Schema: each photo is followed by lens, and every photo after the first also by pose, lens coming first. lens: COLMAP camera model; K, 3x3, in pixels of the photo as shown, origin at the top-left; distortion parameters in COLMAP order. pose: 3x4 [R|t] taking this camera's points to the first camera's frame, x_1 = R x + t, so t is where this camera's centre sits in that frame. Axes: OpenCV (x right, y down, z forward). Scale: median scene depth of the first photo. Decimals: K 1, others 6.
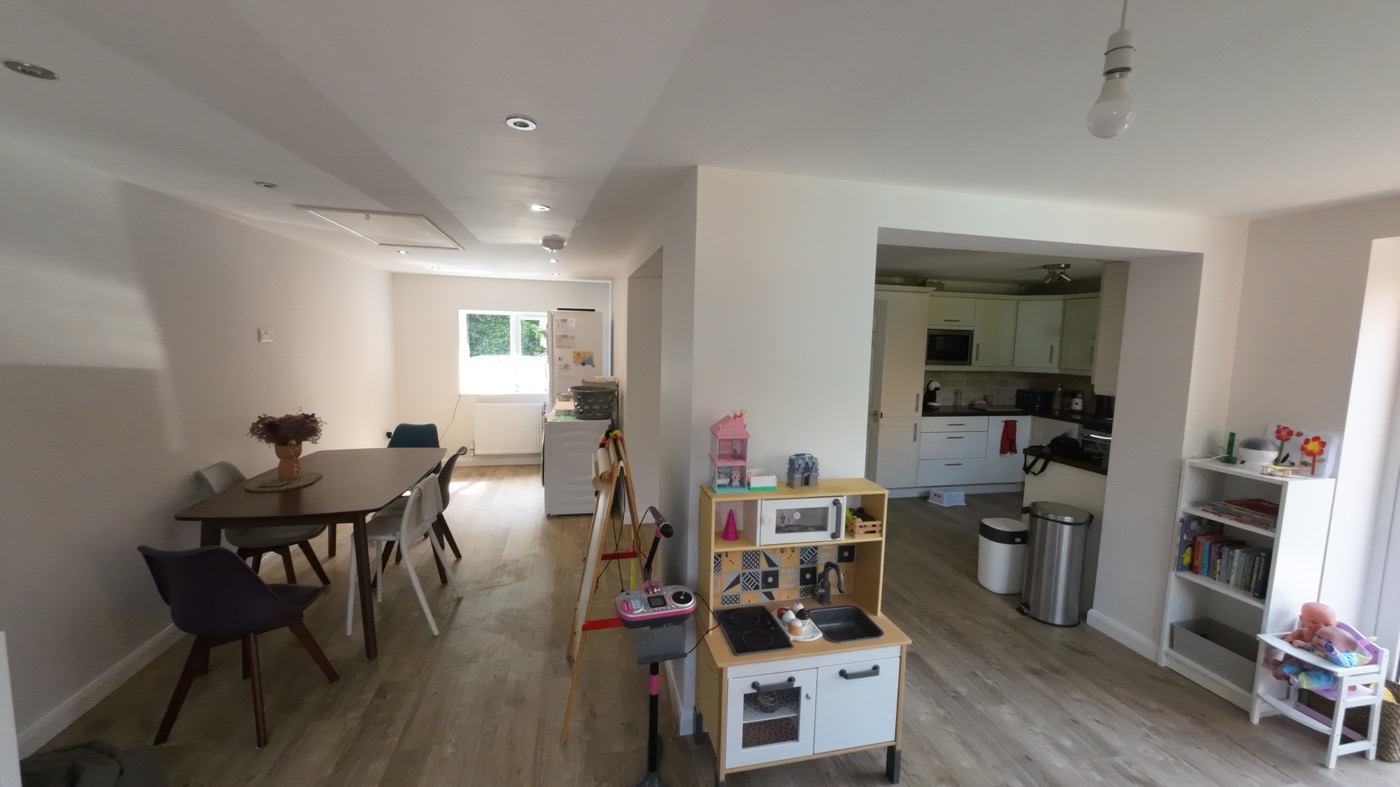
lens RADIAL K [[537.5, 0, 699.1], [0, 537.5, 390.6], [0, 0, 1]] dist [0.001224, -0.000275]
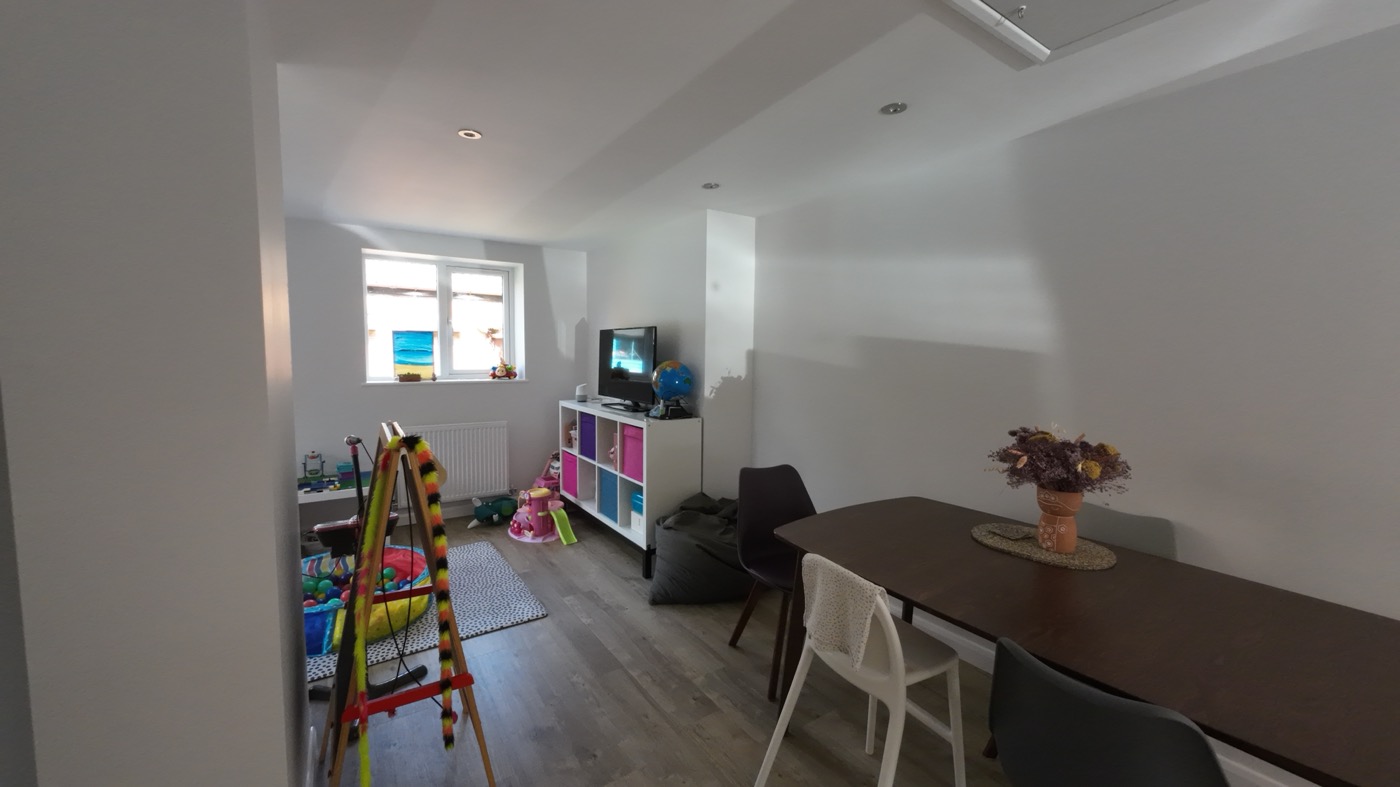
lens RADIAL K [[537.5, 0, 699.1], [0, 537.5, 390.6], [0, 0, 1]] dist [0.001224, -0.000275]
pose [[-0.930968, -0.008608, -0.365000, -0.105735], [-0.070577, 0.985109, 0.156780, -0.033733], [0.358216, 0.171717, -0.917712, 0.716318]]
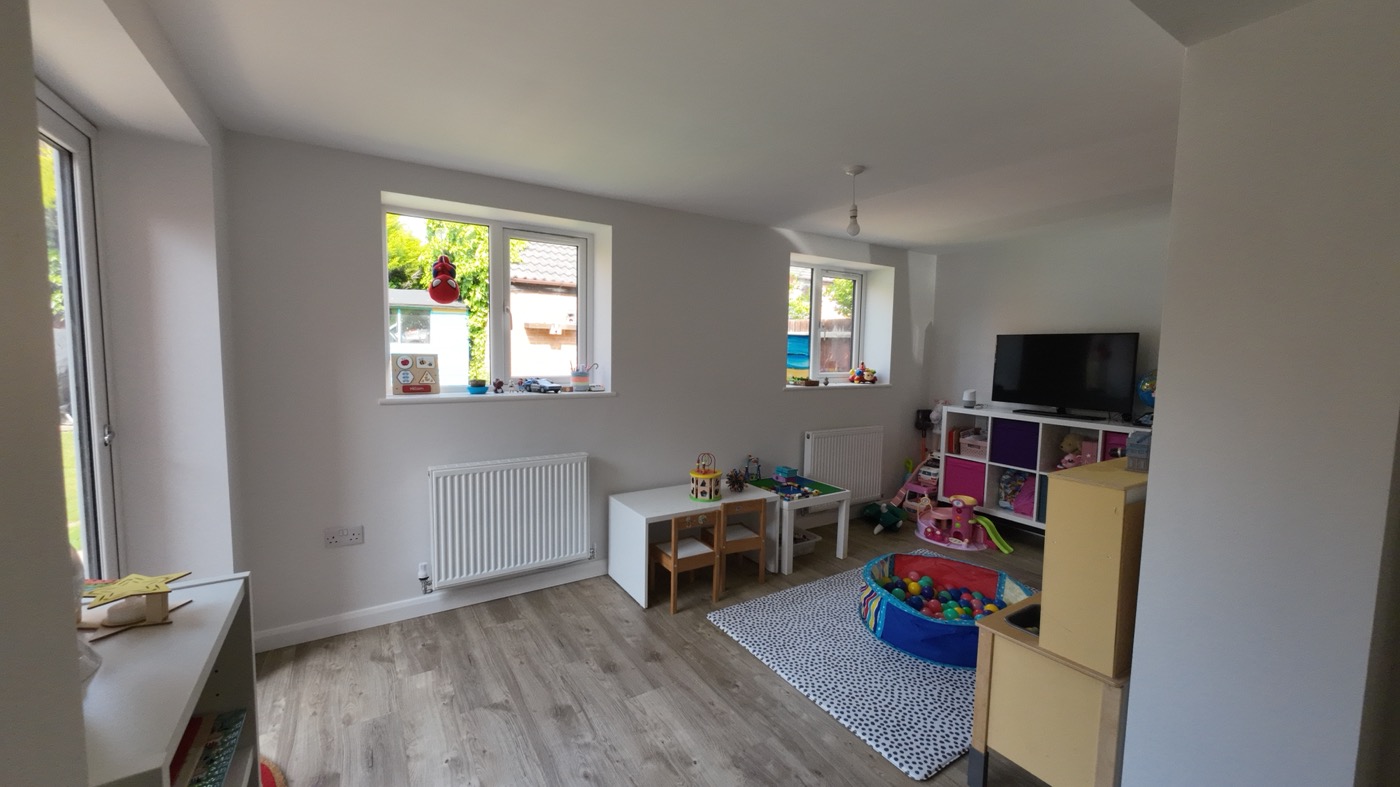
lens RADIAL K [[537.5, 0, 699.1], [0, 537.5, 390.6], [0, 0, 1]] dist [0.001224, -0.000275]
pose [[-0.944250, -0.014469, -0.328912, 0.366950], [-0.072076, 0.983884, 0.163638, -0.006262], [0.321243, 0.178222, -0.930075, 0.536976]]
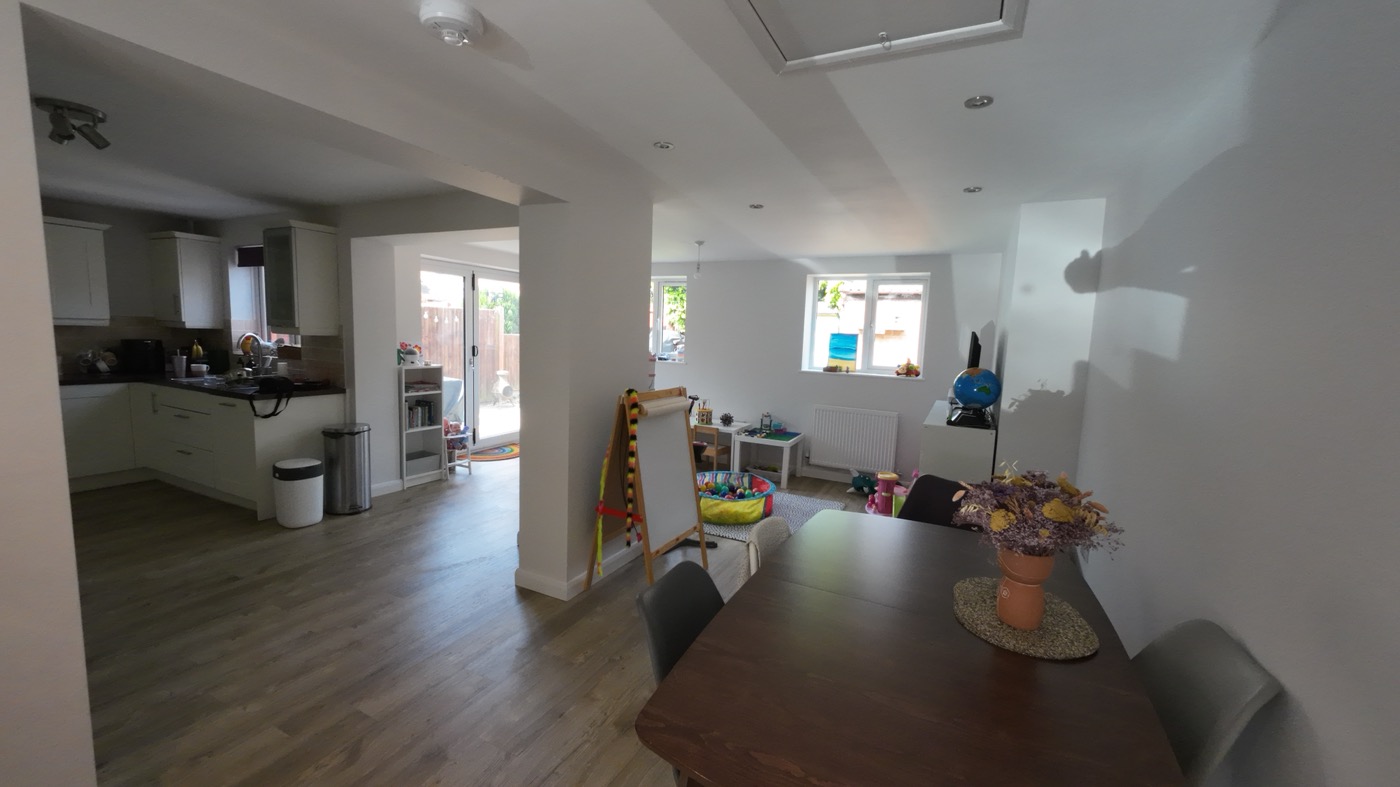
lens RADIAL K [[537.5, 0, 699.1], [0, 537.5, 390.6], [0, 0, 1]] dist [0.001224, -0.000275]
pose [[-0.769124, -0.123101, 0.627132, -0.427762], [0.004796, 0.980135, 0.198275, -0.062295], [-0.639081, 0.155506, -0.753255, 0.781982]]
